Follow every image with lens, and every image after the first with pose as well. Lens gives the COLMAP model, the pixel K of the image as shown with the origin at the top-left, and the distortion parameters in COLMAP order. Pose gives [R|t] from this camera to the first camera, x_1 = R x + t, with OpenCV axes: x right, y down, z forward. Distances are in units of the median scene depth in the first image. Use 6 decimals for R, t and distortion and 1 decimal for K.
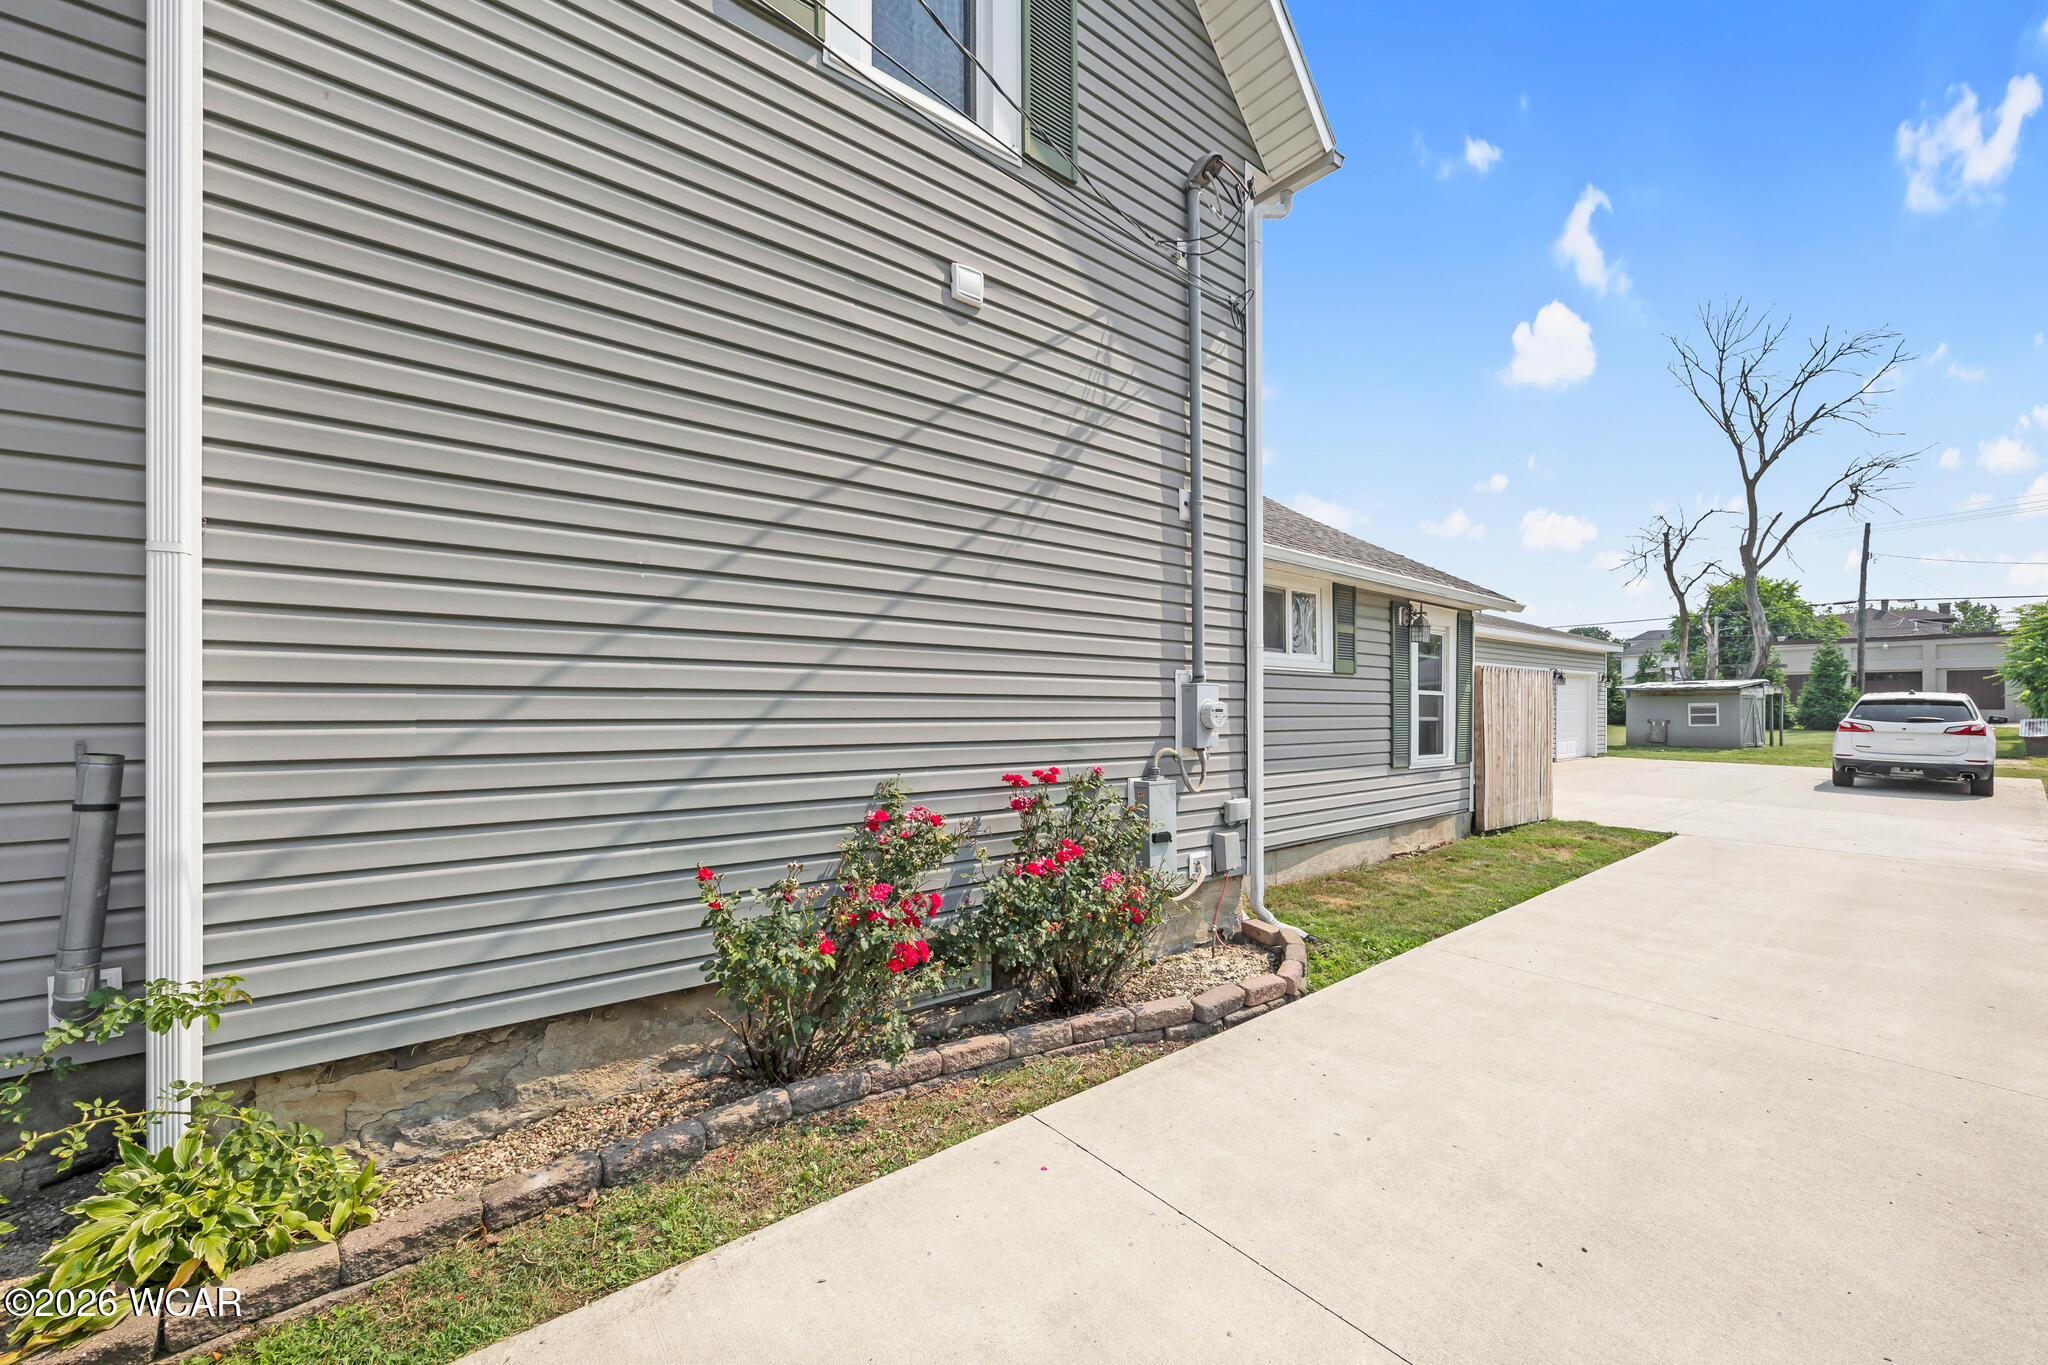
lens RADIAL K [[798.2, 0, 1031.7], [0, 798.2, 722.1], [0, 0, 1]] dist [-0.000861, -0.000208]
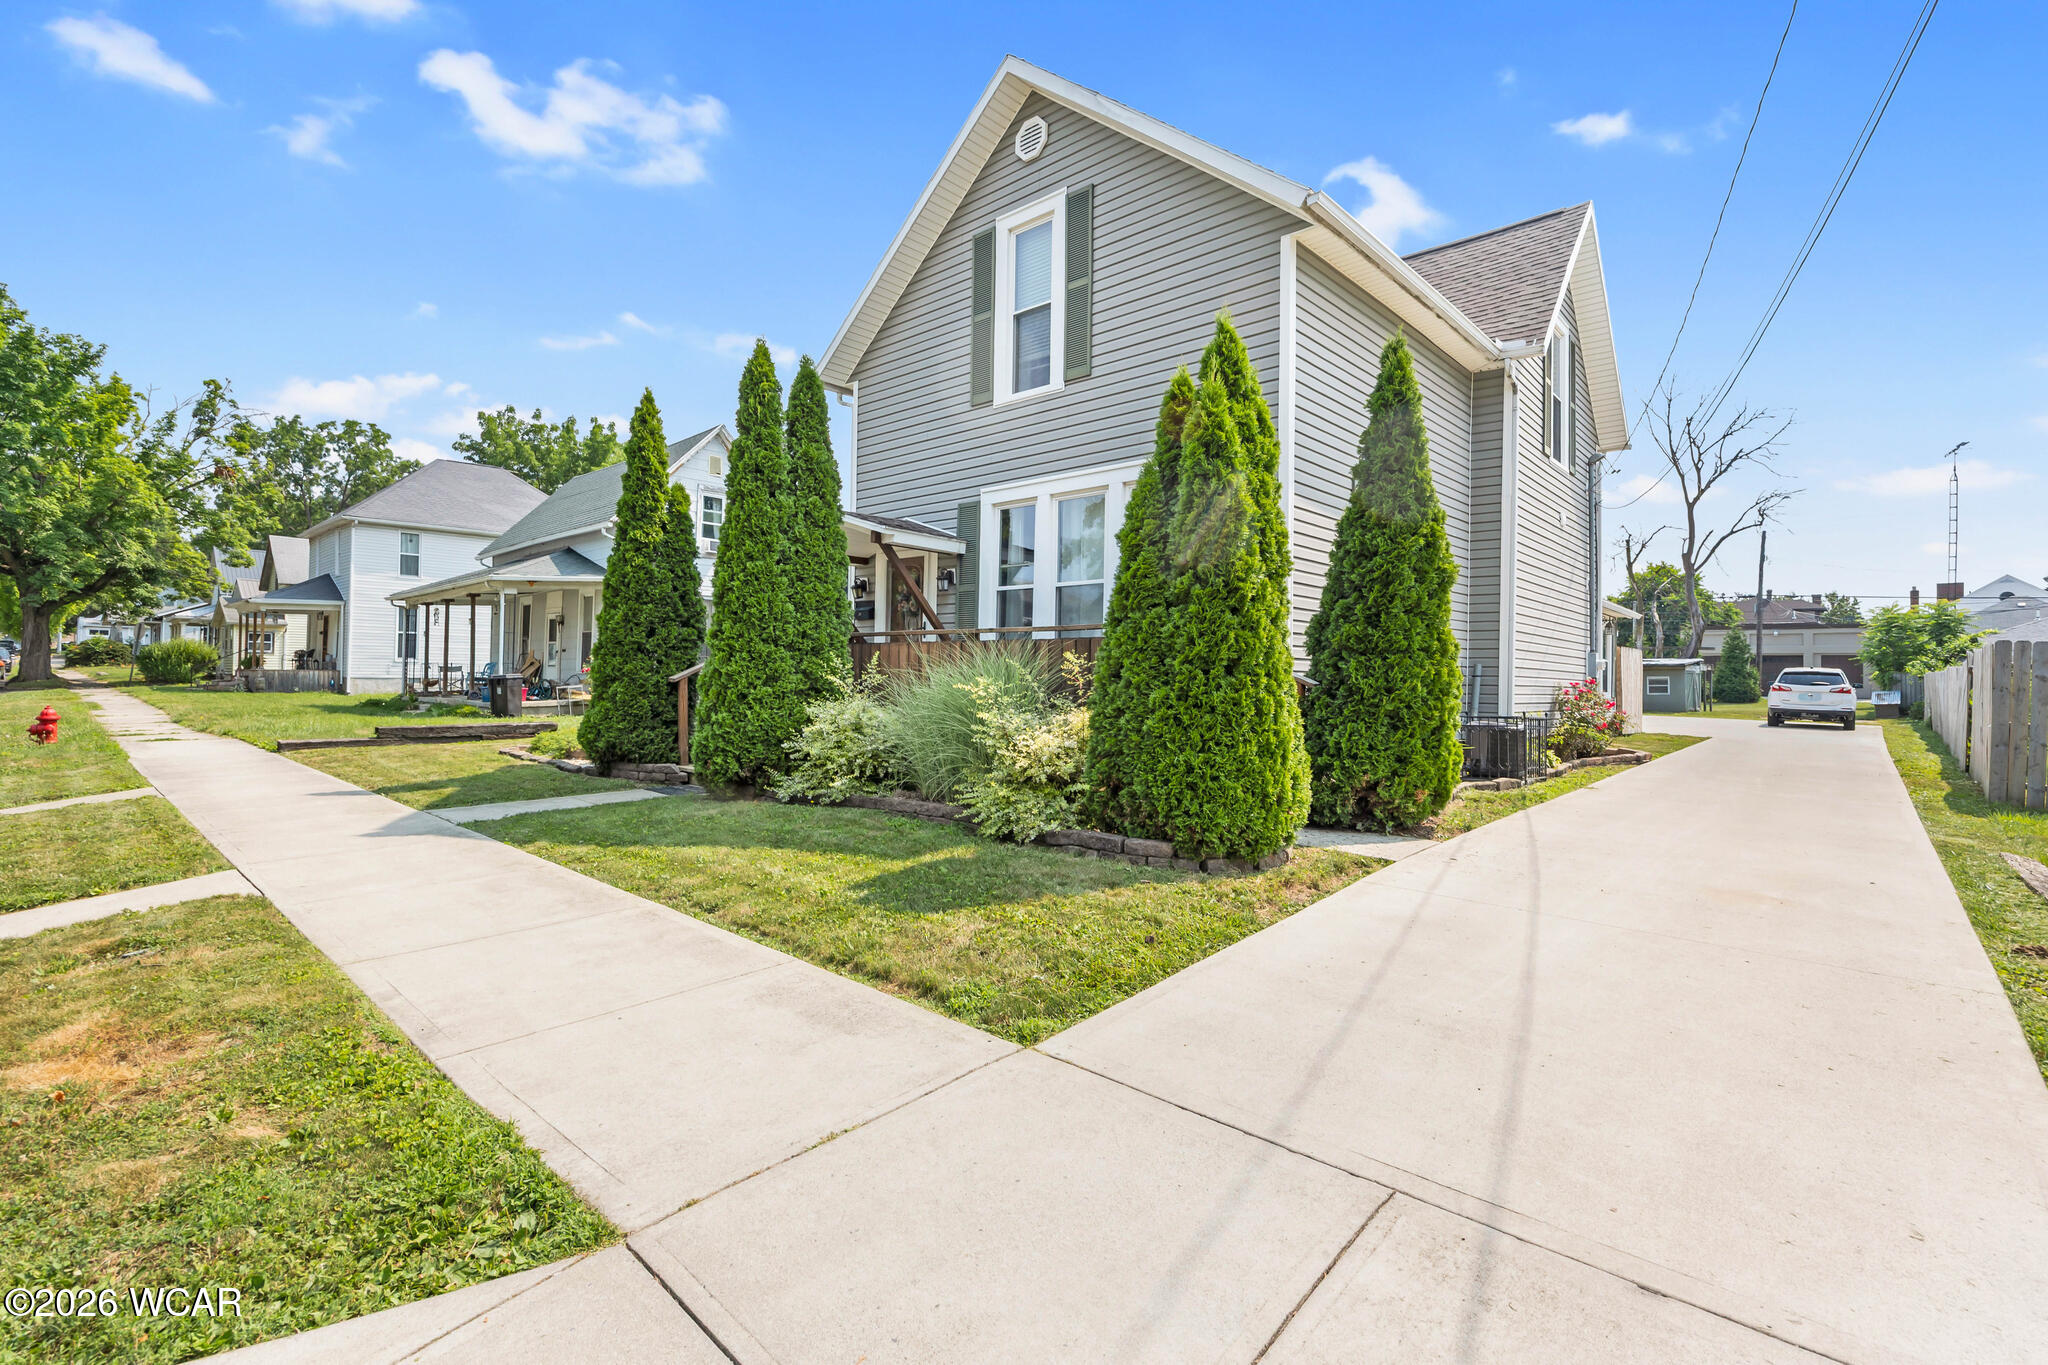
lens RADIAL K [[927.4, 0, 1024.0], [0, 927.4, 682.5], [0, 0, 1]] dist [0.011029, 0.000181]
pose [[0.988318, 0.014485, 0.151714, -0.370025], [-0.012217, 0.999799, -0.015871, 0.020901], [-0.151913, 0.013832, 0.988297, -0.306793]]
